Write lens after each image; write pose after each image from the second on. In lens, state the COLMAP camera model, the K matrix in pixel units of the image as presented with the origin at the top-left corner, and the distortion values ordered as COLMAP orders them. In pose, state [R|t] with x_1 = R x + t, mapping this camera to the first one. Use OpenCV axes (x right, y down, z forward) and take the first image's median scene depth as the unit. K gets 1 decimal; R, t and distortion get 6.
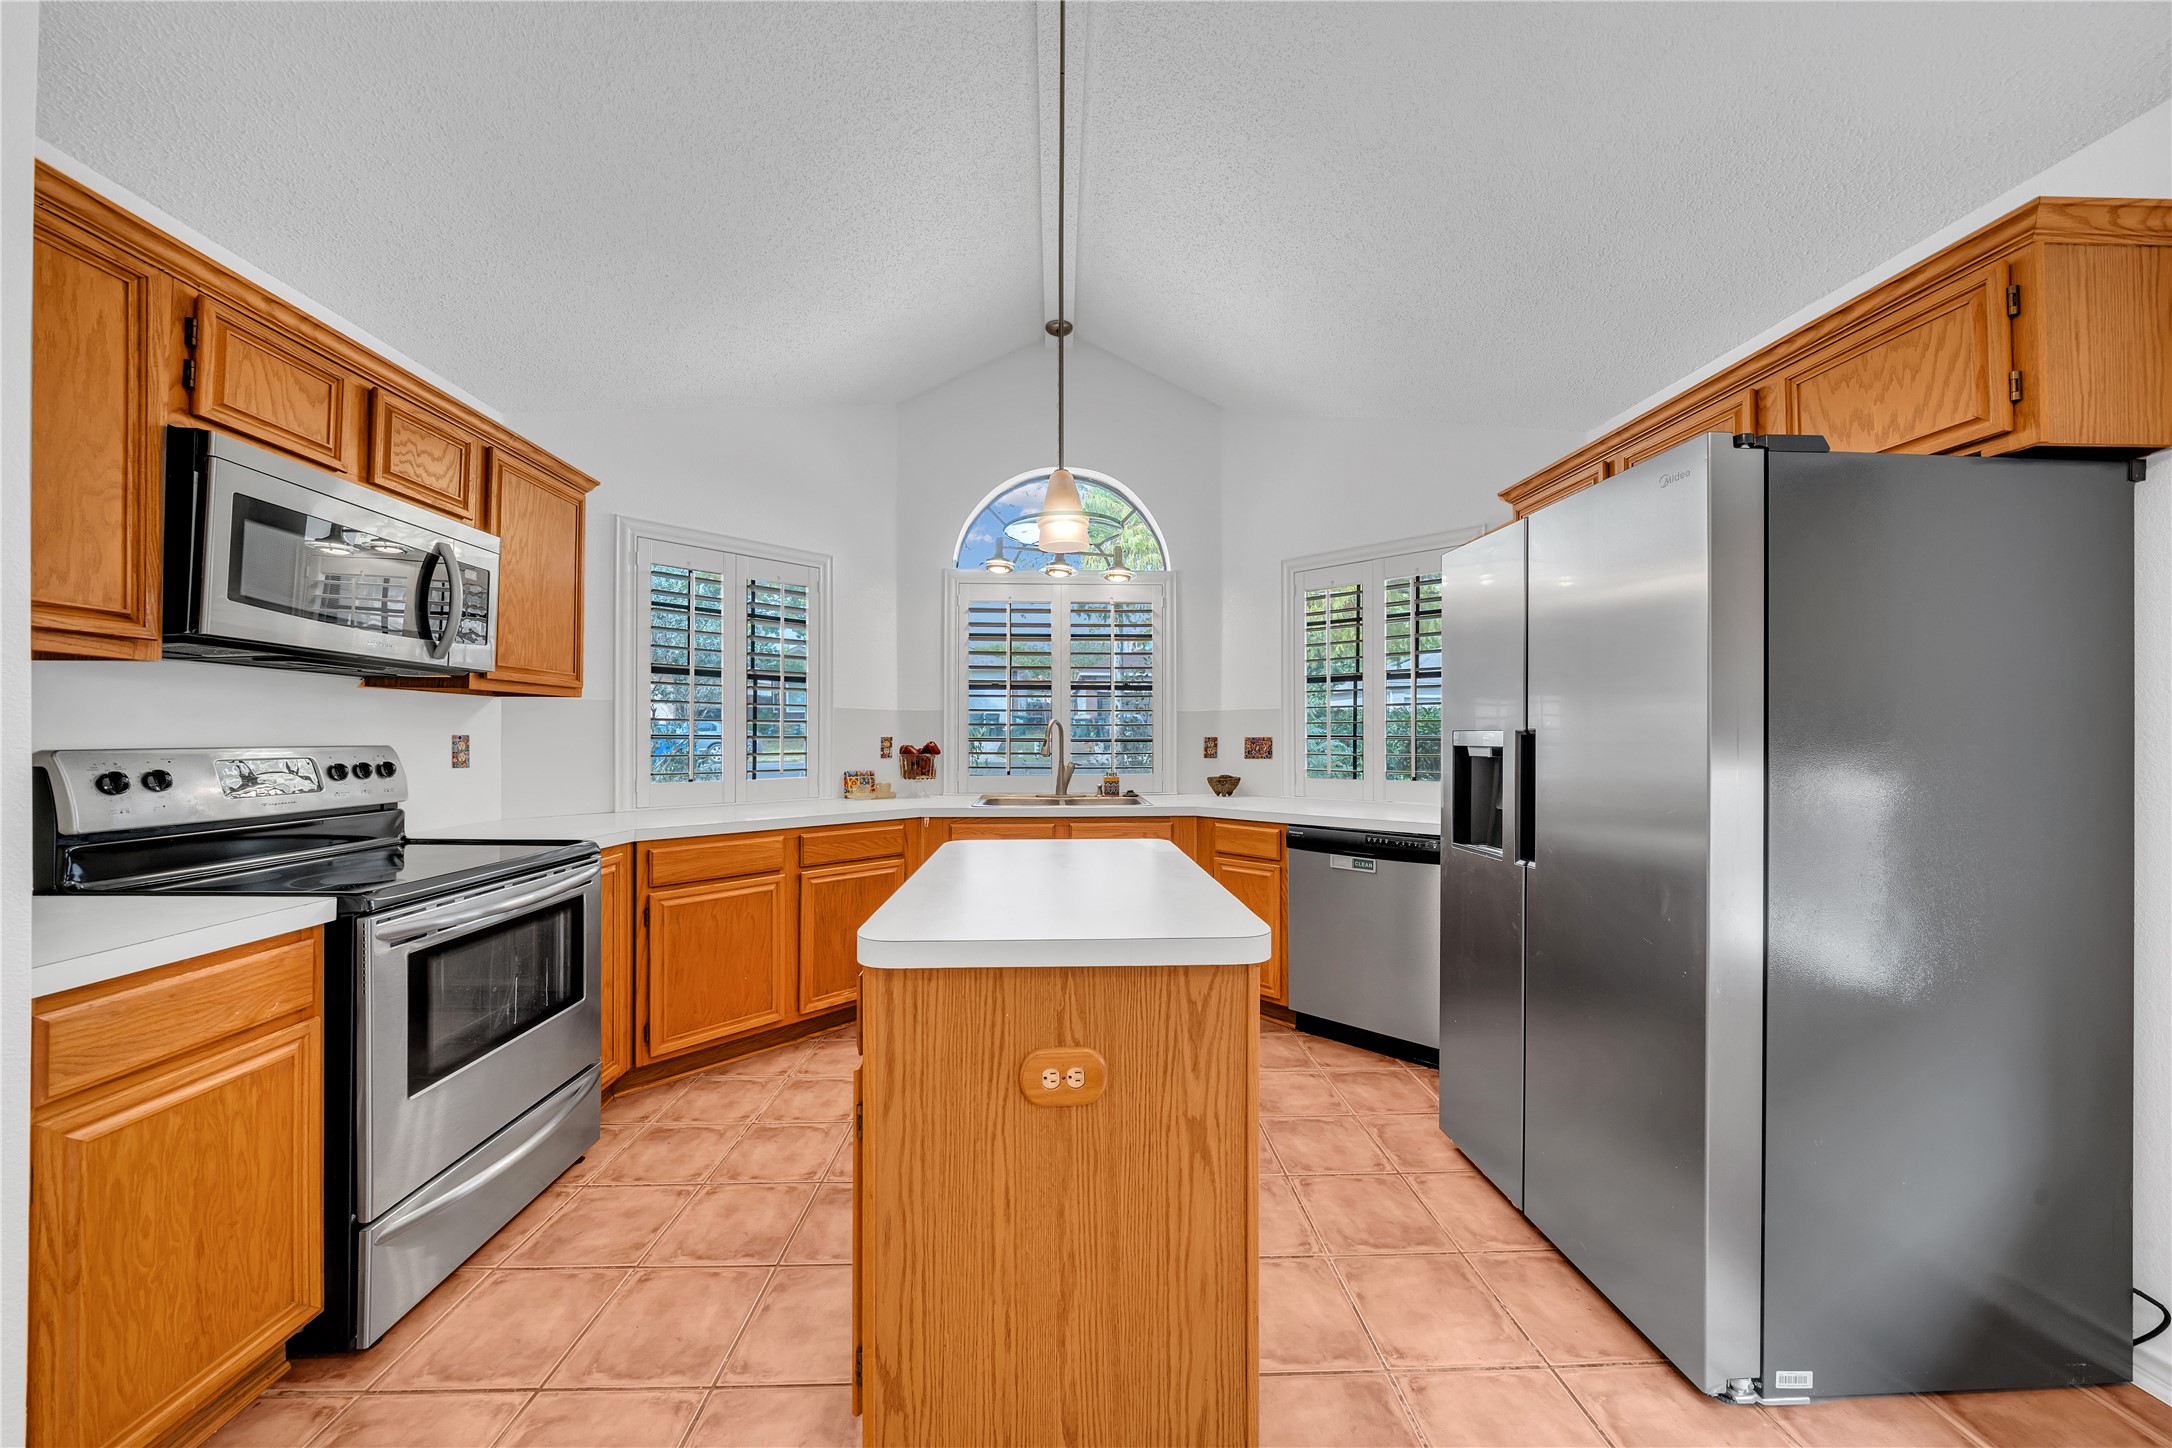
lens RADIAL K [[743.2, 0, 1081.5], [0, 743.2, 730.3], [0, 0, 1]] dist [-0.007863, 0.000406]
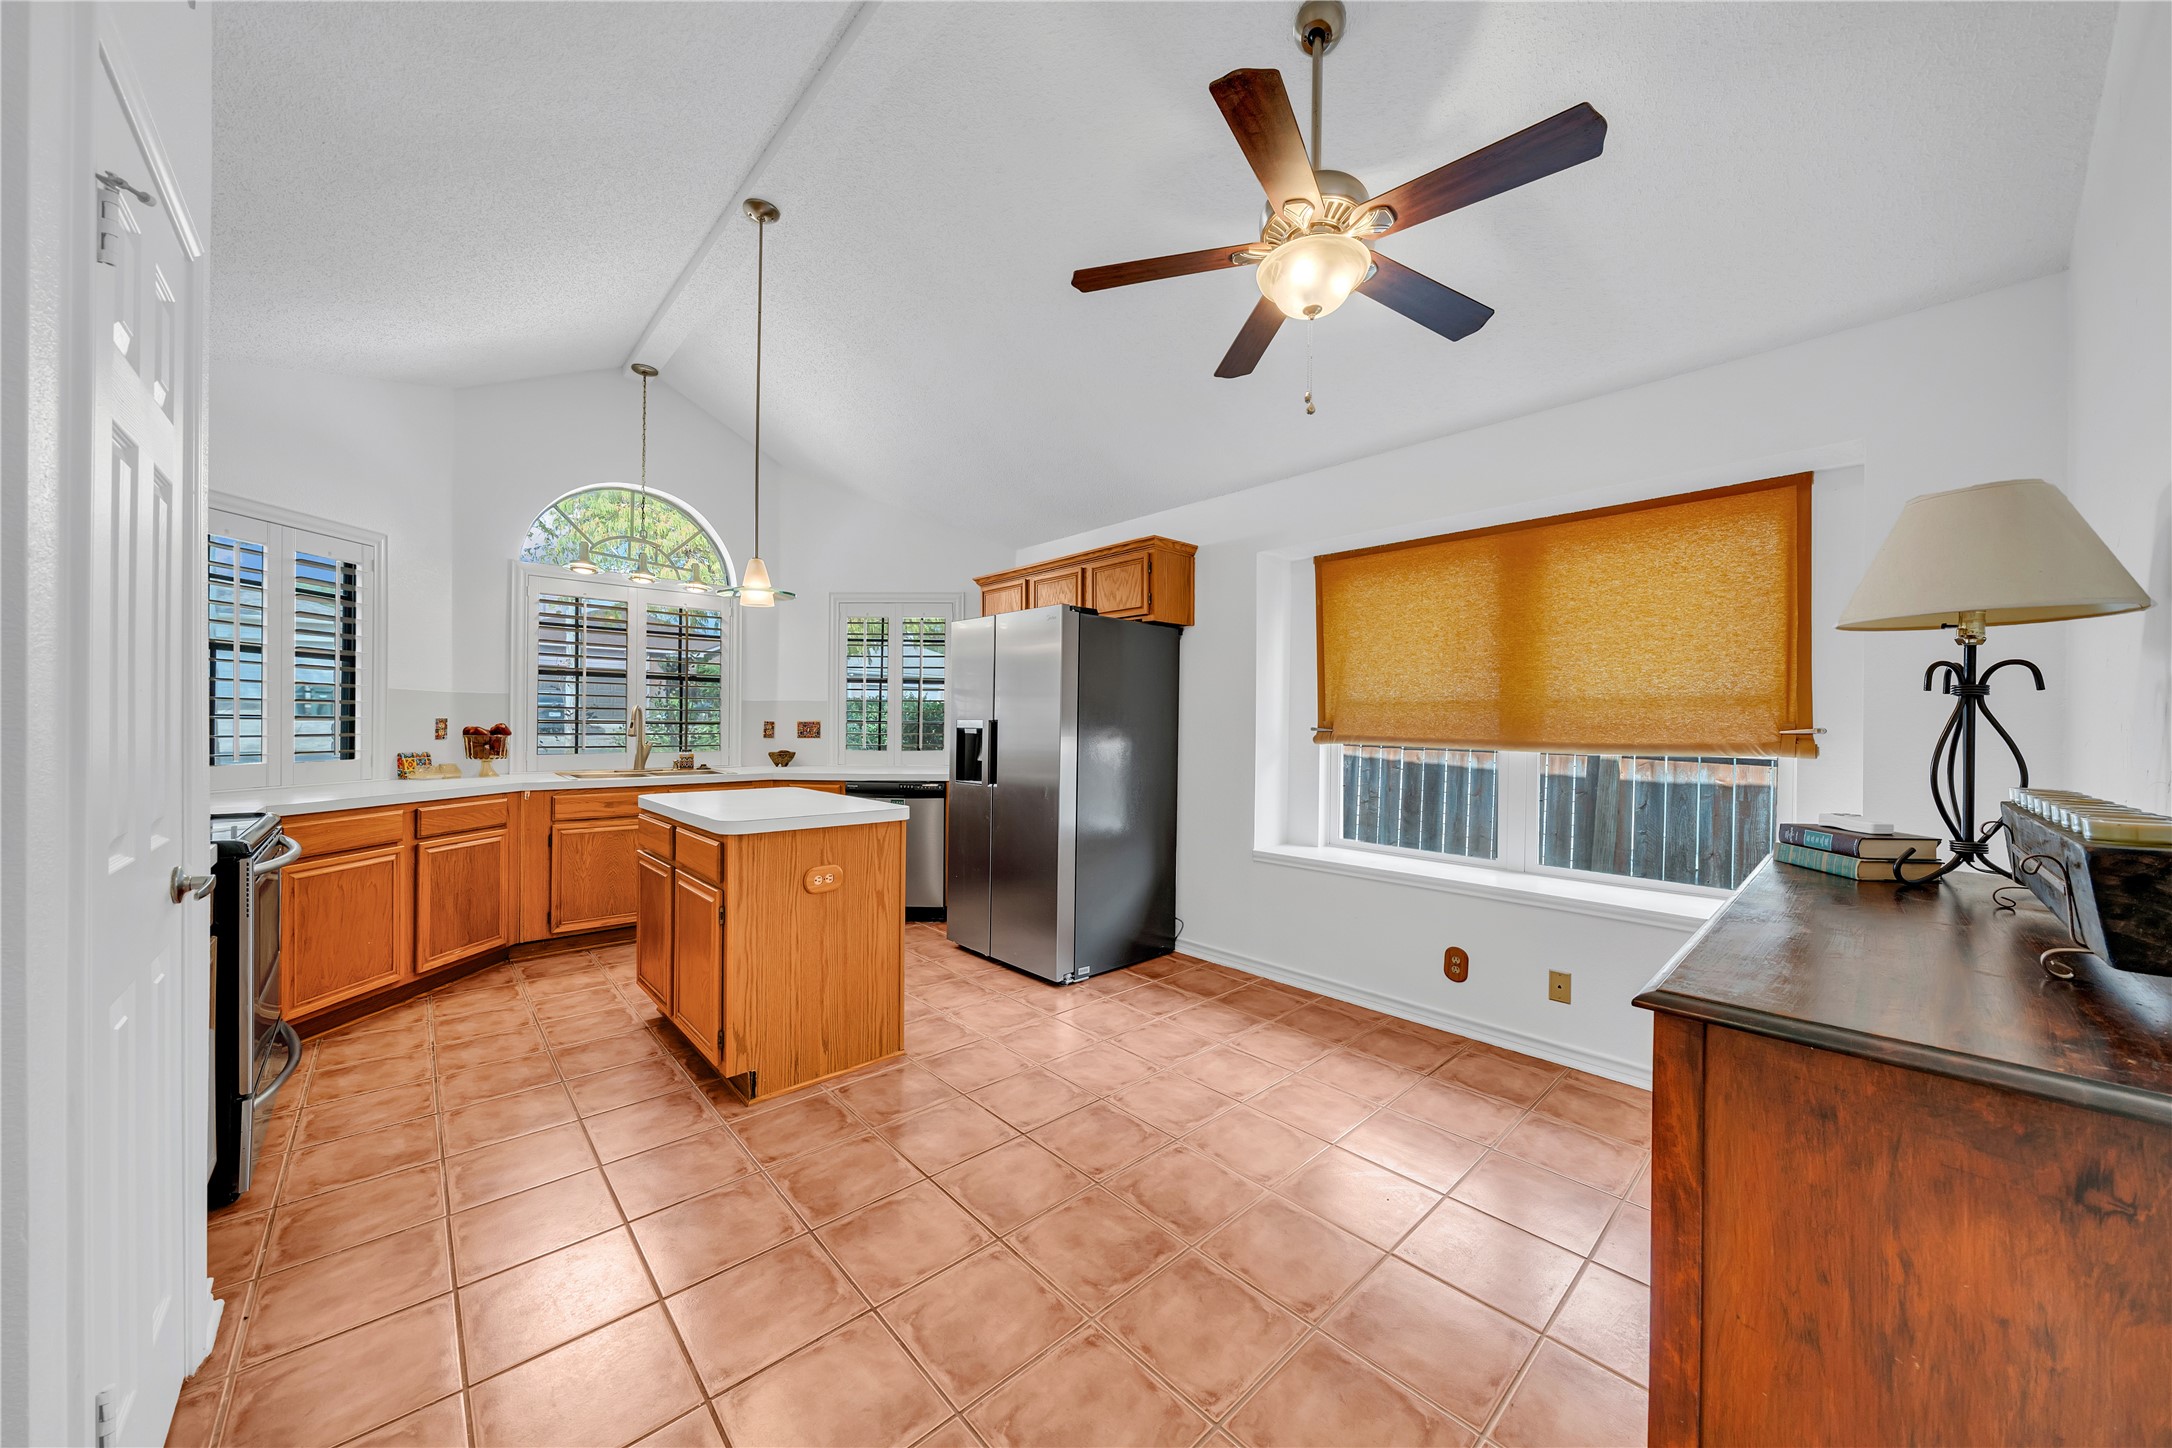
lens RADIAL K [[743.2, 0, 1087.3], [0, 743.2, 728.1], [0, 0, 1]] dist [-0.007863, 0.000406]
pose [[0.755458, 0.002329, 0.655193, -0.487242], [-0.014370, 0.999812, 0.013015, -0.007124], [-0.655040, -0.019248, 0.755349, -0.639233]]
